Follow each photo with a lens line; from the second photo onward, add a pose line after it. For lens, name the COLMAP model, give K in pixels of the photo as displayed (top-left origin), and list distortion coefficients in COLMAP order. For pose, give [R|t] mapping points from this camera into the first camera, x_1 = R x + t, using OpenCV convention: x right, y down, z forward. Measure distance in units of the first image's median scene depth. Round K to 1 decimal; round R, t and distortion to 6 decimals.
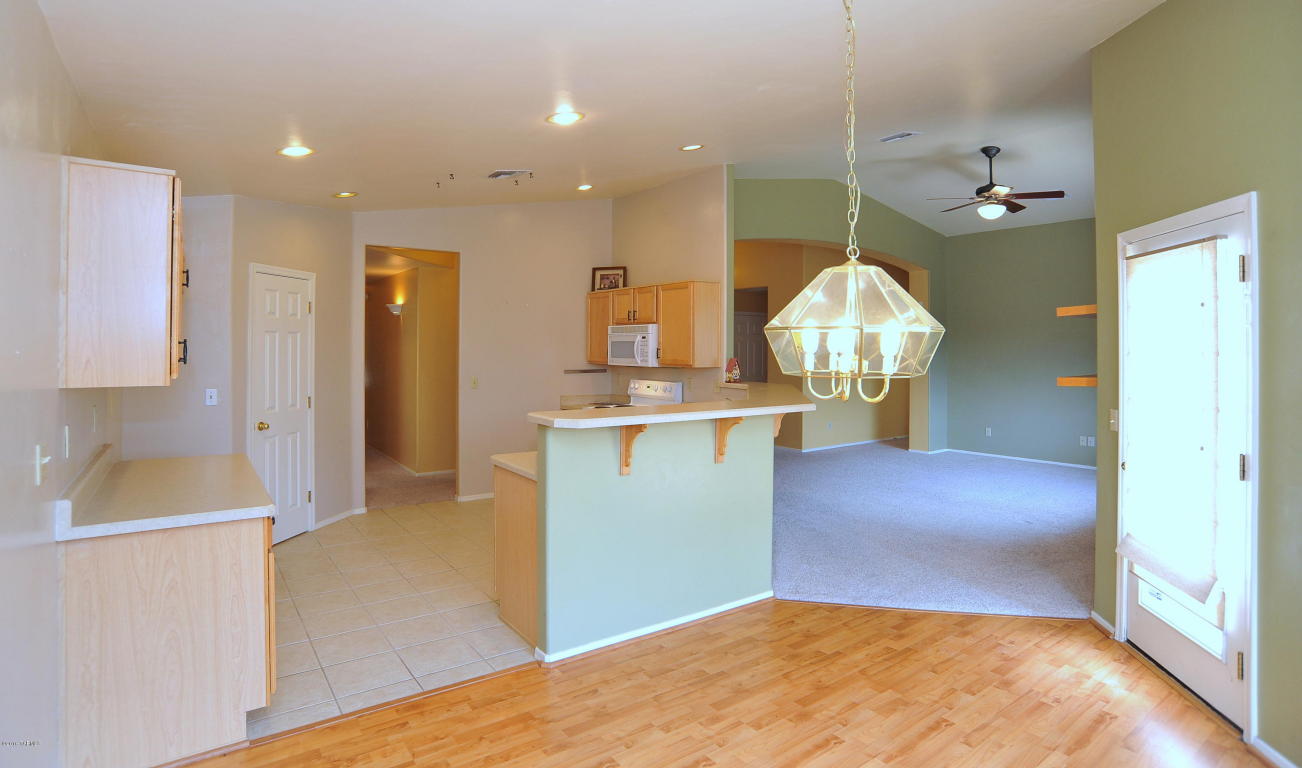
lens RADIAL K [[671.0, 0, 652.1], [0, 671.0, 346.4], [0, 0, 1]] dist [-0.081325, 0.000952]
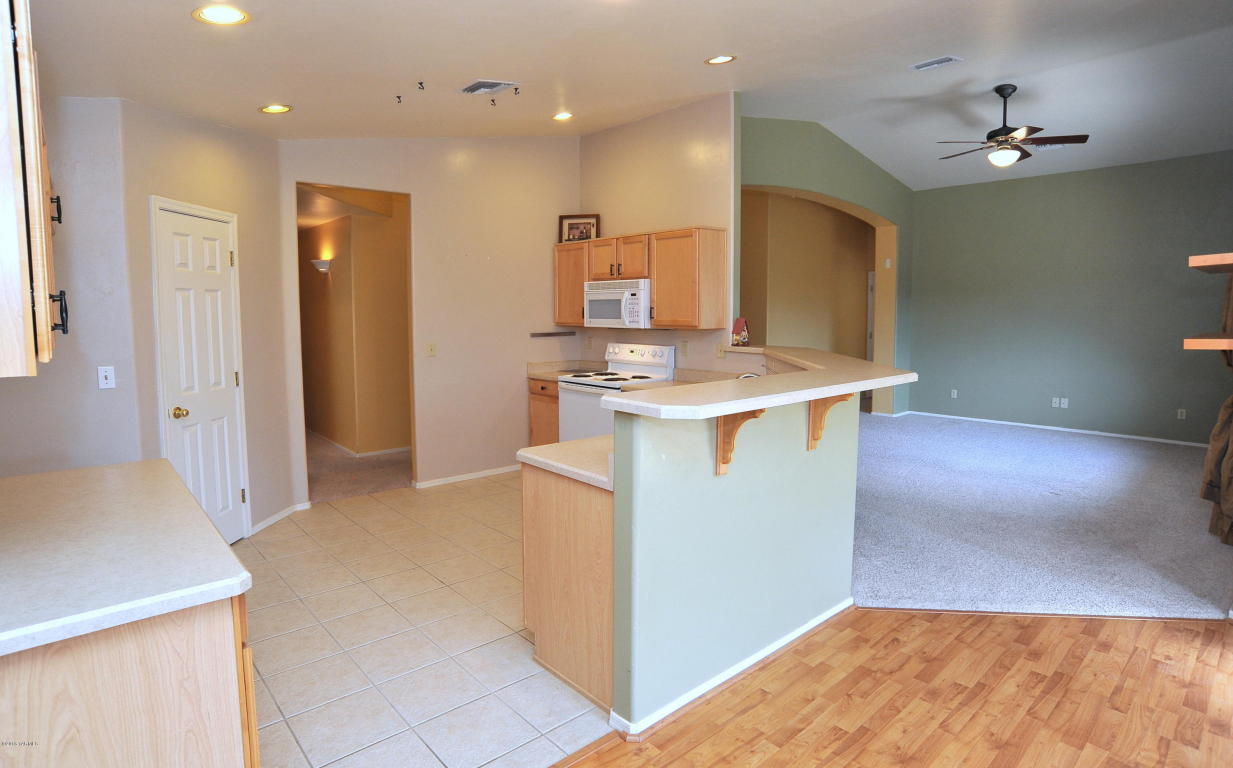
lens RADIAL K [[648.6, 0, 612.4], [0, 648.6, 363.7], [0, 0, 1]] dist [-0.091705, 0.033877]
pose [[0.995000, -0.014521, 0.098816, -0.124204], [0.006114, 0.996375, 0.084853, 0.004320], [-0.099690, -0.083825, 0.991481, 0.169999]]
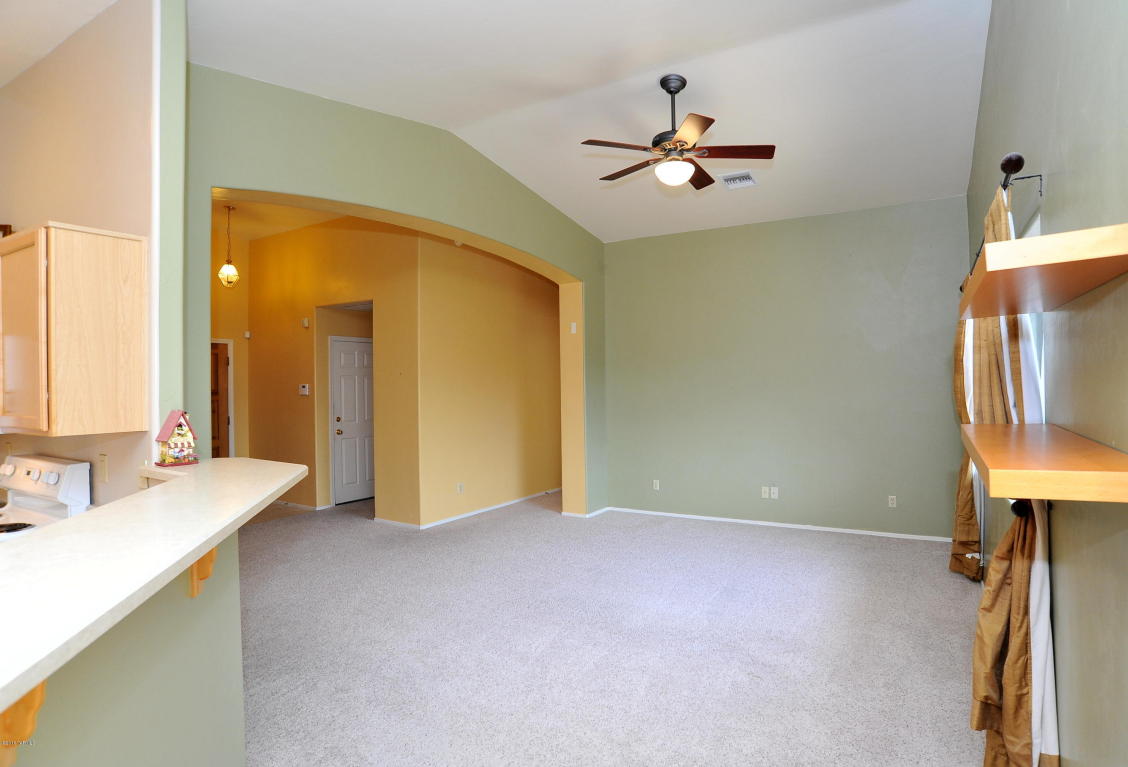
lens RADIAL K [[600.3, 0, 597.6], [0, 600.3, 382.1], [0, 0, 1]] dist [-0.060022, 0.000845]
pose [[0.912129, -0.013133, 0.409693, 0.210229], [0.013025, 0.999911, 0.003055, 0.000800], [-0.409697, 0.002550, 0.912218, 0.508473]]
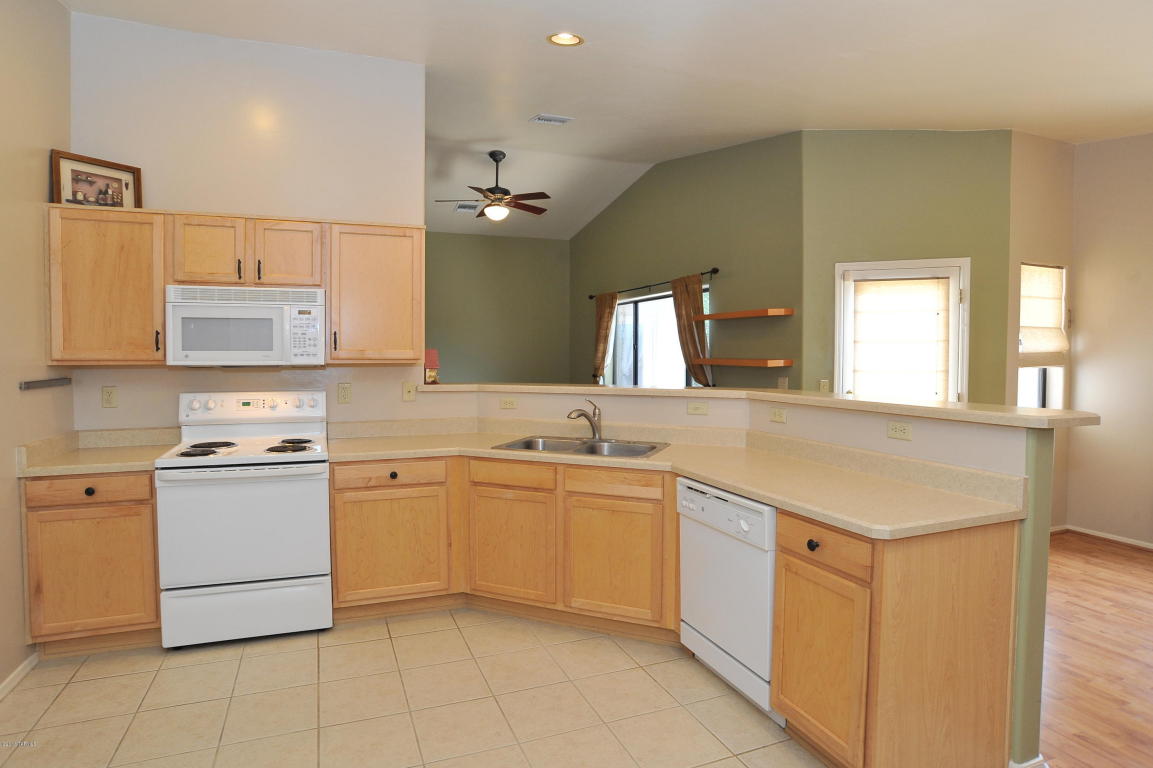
lens RADIAL K [[612.6, 0, 561.8], [0, 612.6, 375.3], [0, 0, 1]] dist [-0.104932, 0.040642]
pose [[0.254253, -0.038231, 0.966382, -0.440439], [-0.003041, 0.999182, 0.040329, 0.018152], [-0.967133, -0.013192, 0.253929, 0.676156]]
